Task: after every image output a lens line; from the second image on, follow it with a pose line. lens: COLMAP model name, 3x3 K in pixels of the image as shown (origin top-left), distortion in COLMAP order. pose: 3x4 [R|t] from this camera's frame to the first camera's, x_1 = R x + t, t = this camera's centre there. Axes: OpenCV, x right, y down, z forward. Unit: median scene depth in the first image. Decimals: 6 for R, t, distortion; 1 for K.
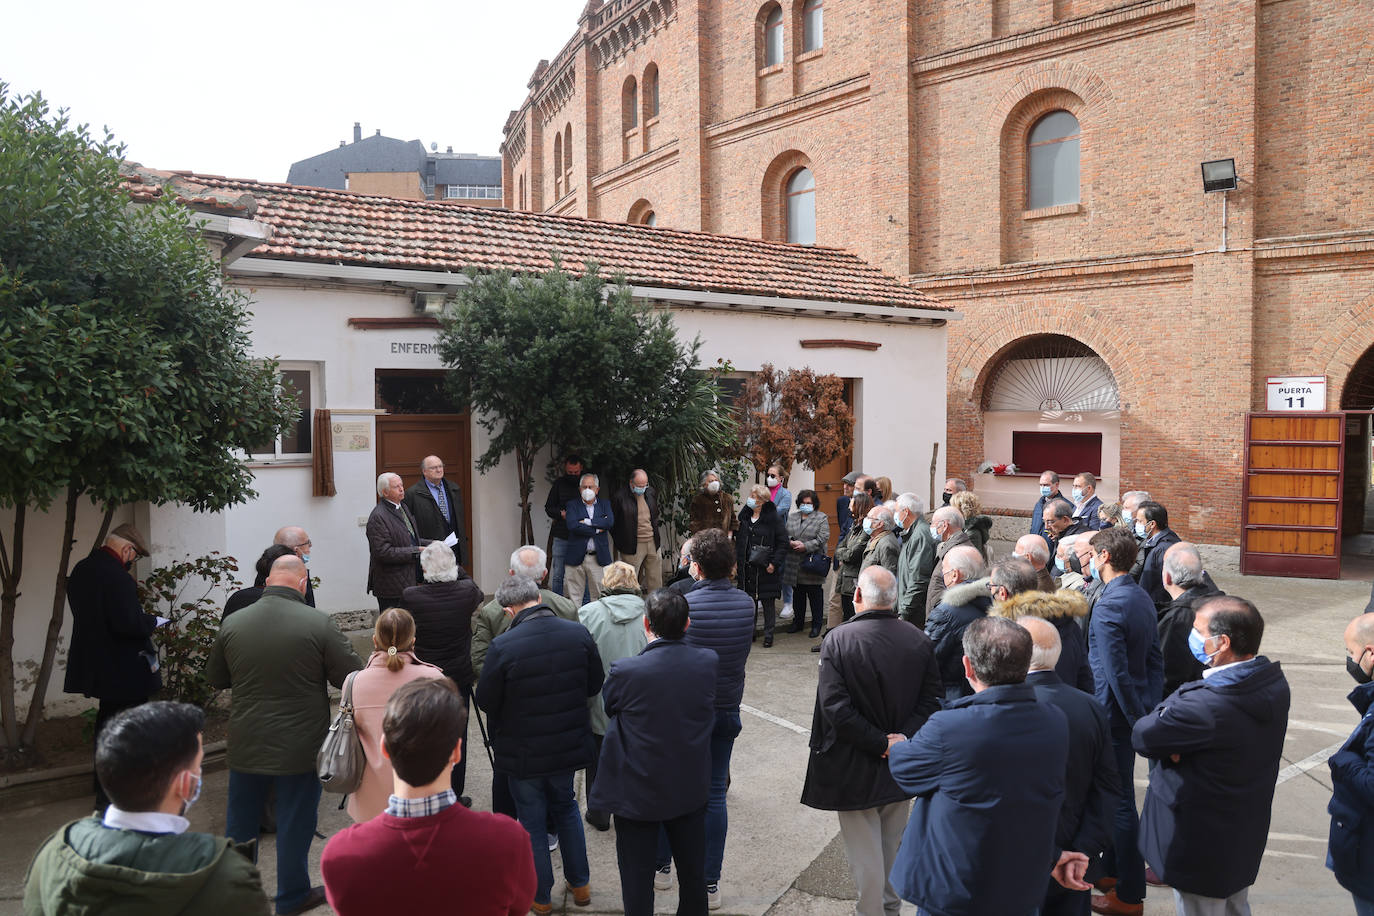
lens RADIAL K [[992.1, 0, 709.2], [0, 992.1, 457.9], [0, 0, 1]] dist [-0.070815, 0.065587]
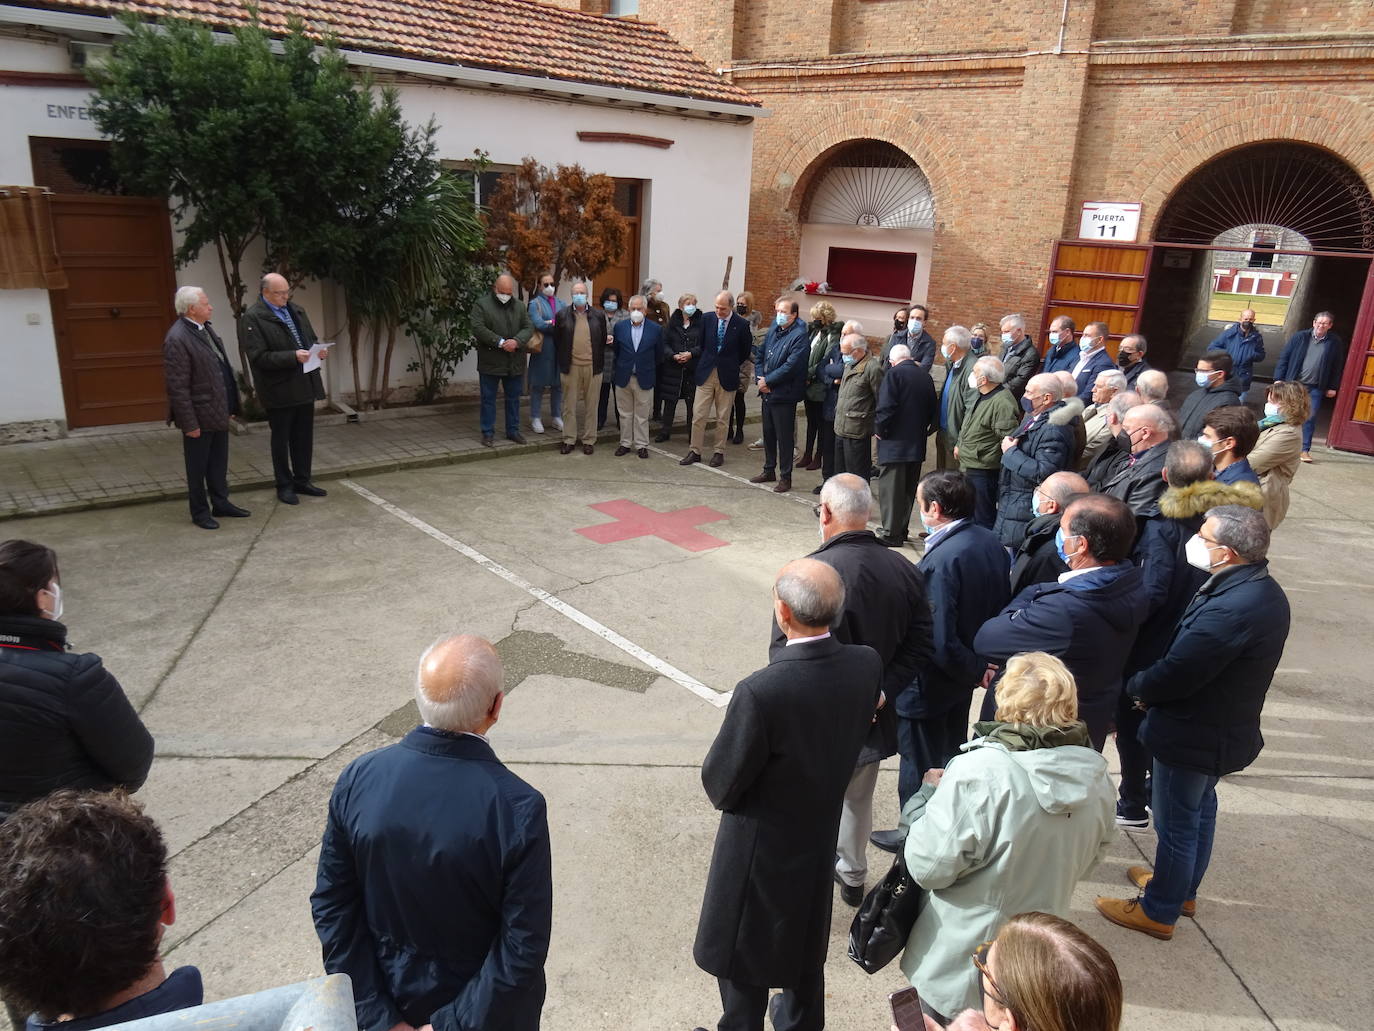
lens RADIAL K [[1003.8, 0, 695.4], [0, 1003.8, 523.2], [0, 0, 1]] dist [0.007581, -0.003708]
pose [[0.994597, 0.021634, 0.101532, 0.108677], [-0.046830, 0.966378, 0.252826, -0.010327], [-0.092649, -0.256215, 0.962169, 0.020375]]
